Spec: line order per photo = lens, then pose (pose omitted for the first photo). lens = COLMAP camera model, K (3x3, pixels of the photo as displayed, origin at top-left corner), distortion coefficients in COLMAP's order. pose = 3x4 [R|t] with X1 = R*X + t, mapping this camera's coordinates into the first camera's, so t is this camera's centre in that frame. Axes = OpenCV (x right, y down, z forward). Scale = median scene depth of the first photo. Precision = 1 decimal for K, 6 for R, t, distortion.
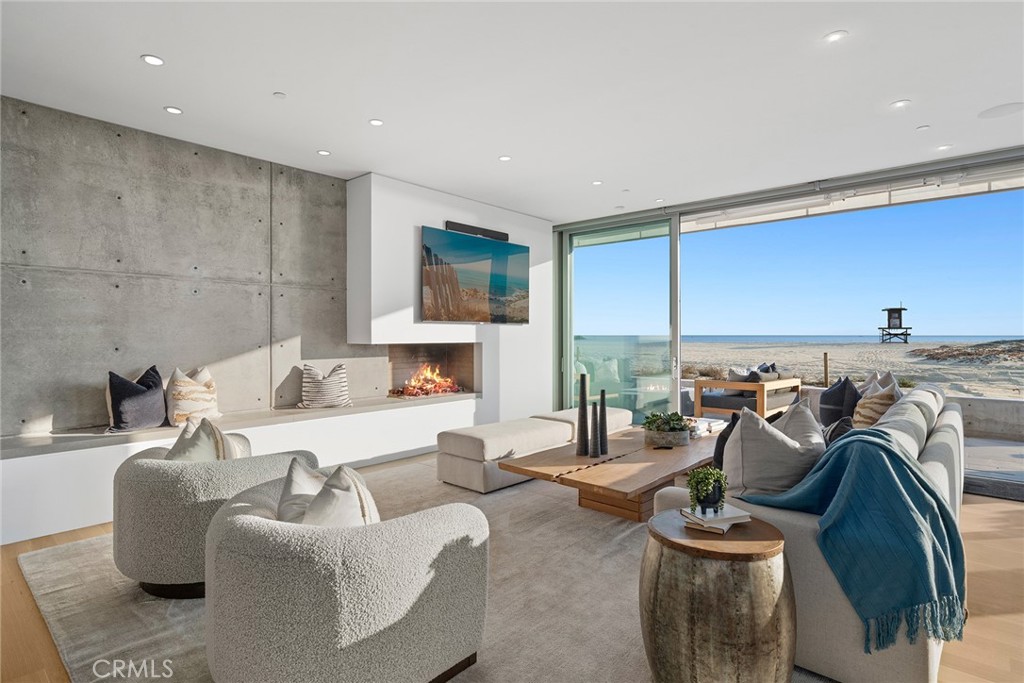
lens RADIAL K [[522.3, 0, 512.0], [0, 522.3, 341.5], [0, 0, 1]] dist [0.000903, 0.000200]
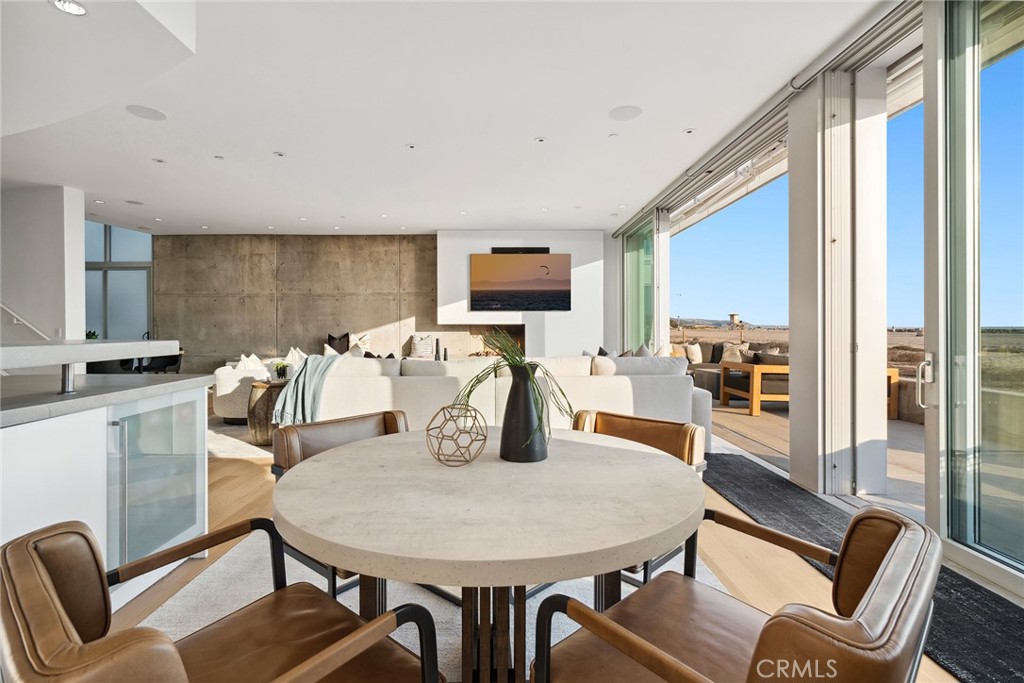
lens RADIAL K [[500.9, 0, 512.6], [0, 500.9, 322.9], [0, 0, 1]] dist [0.000265, 0.000042]
pose [[0.673613, -0.000333, -0.739085, 1.234378], [-0.004194, 0.999982, -0.004273, 0.007180], [0.739073, 0.005978, 0.673599, 0.012564]]
